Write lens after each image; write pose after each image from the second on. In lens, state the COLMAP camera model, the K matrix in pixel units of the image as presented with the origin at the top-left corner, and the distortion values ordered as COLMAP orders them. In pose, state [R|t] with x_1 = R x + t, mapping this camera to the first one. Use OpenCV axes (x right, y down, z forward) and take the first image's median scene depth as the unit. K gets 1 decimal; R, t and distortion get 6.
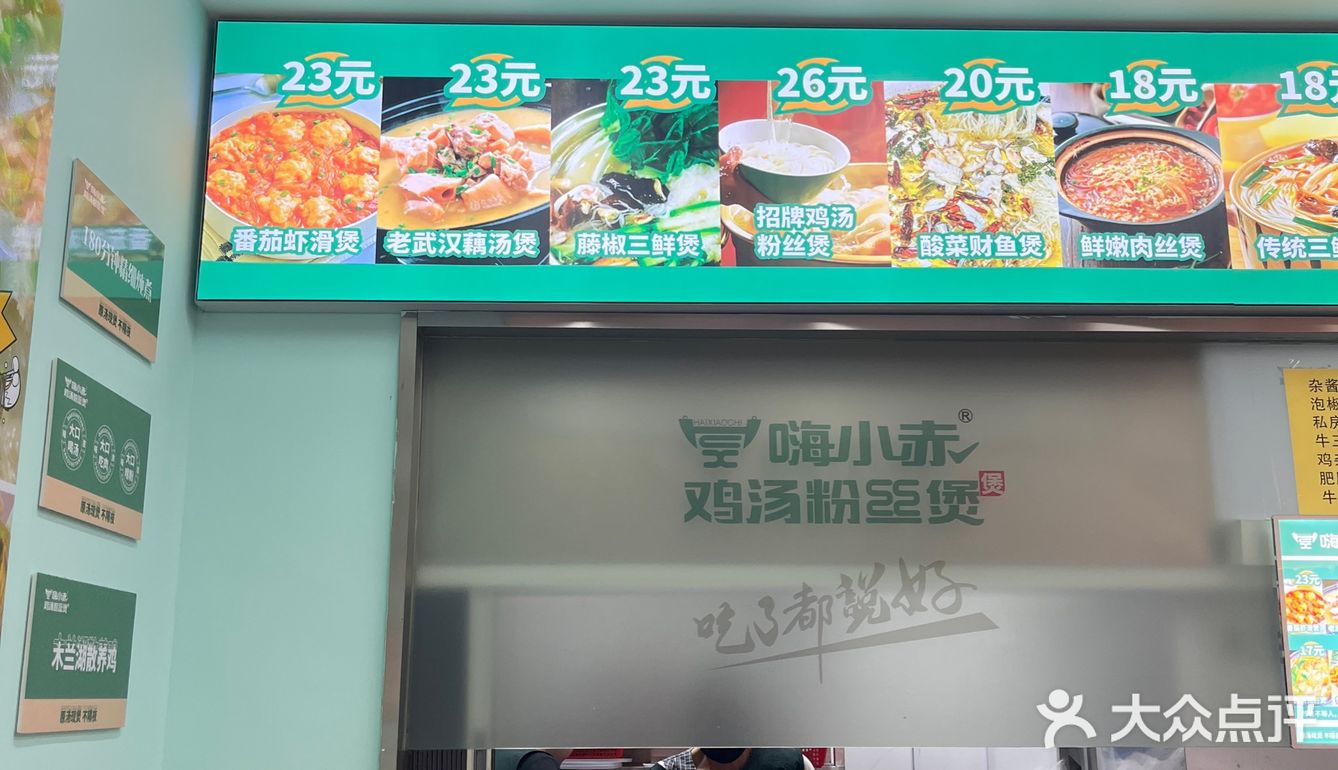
lens RADIAL K [[1354.0, 0, 669.0], [0, 1354.0, 385.0], [0, 0, 1]] dist [0.167580, -0.326745]
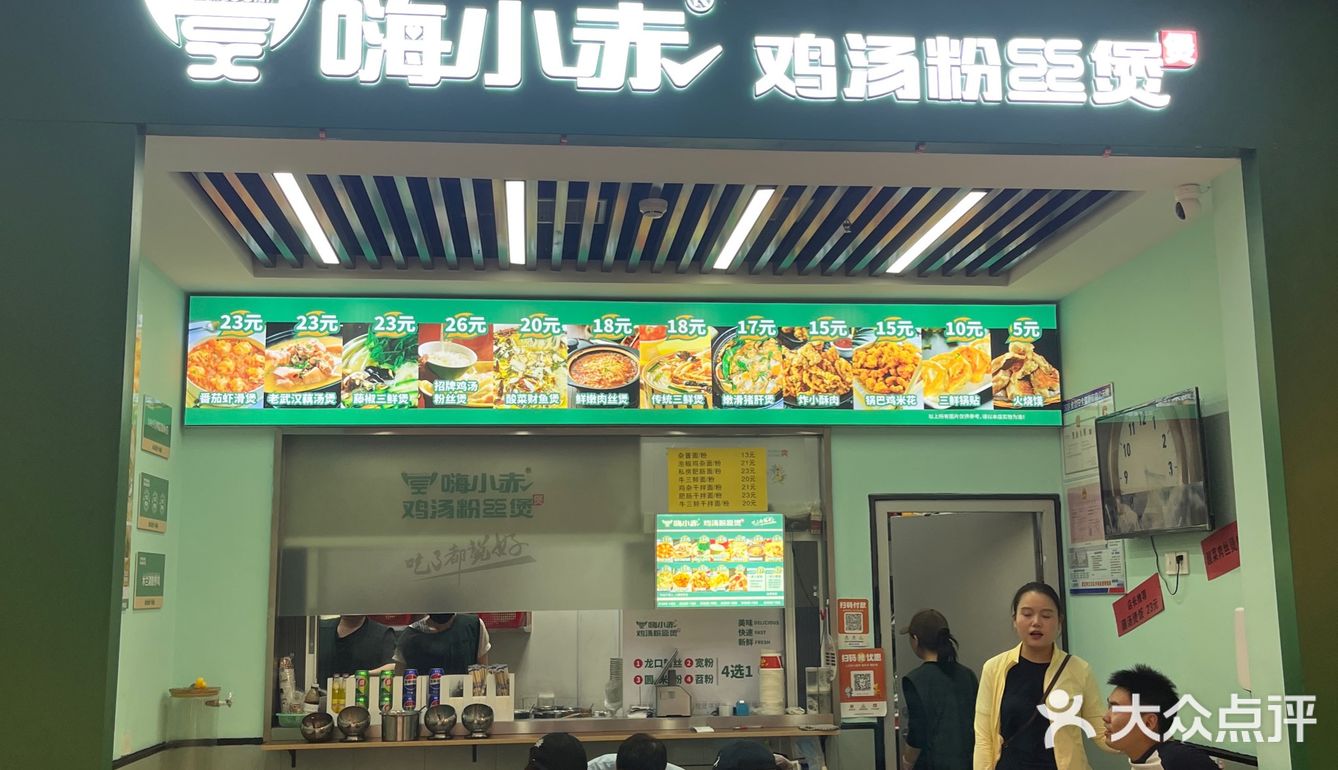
lens RADIAL K [[1354.0, 0, 669.0], [0, 1354.0, 385.0], [0, 0, 1]] dist [0.167580, -0.326745]
pose [[0.997843, 0.004115, 0.065519, 0.308518], [-0.009160, 0.996999, 0.076876, -0.304840], [-0.065006, -0.077310, 0.994886, -1.307734]]
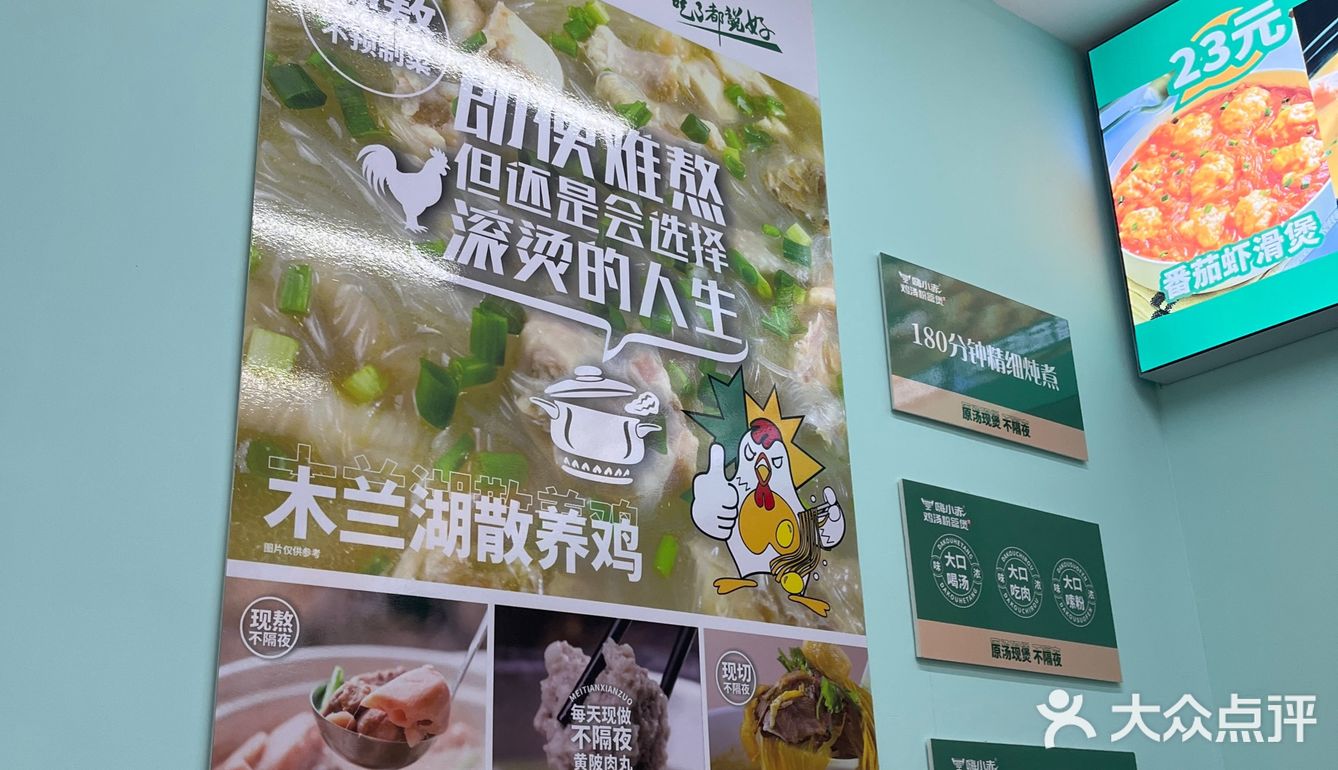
lens RADIAL K [[1367.1, 0, 632.7], [0, 1367.1, 383.5], [0, 0, 1]] dist [0.016549, 0.015754]
pose [[0.584704, -0.303204, -0.752455, 0.079780], [0.211076, 0.952443, -0.219771, 0.054816], [0.783306, -0.030324, 0.620897, 0.262810]]
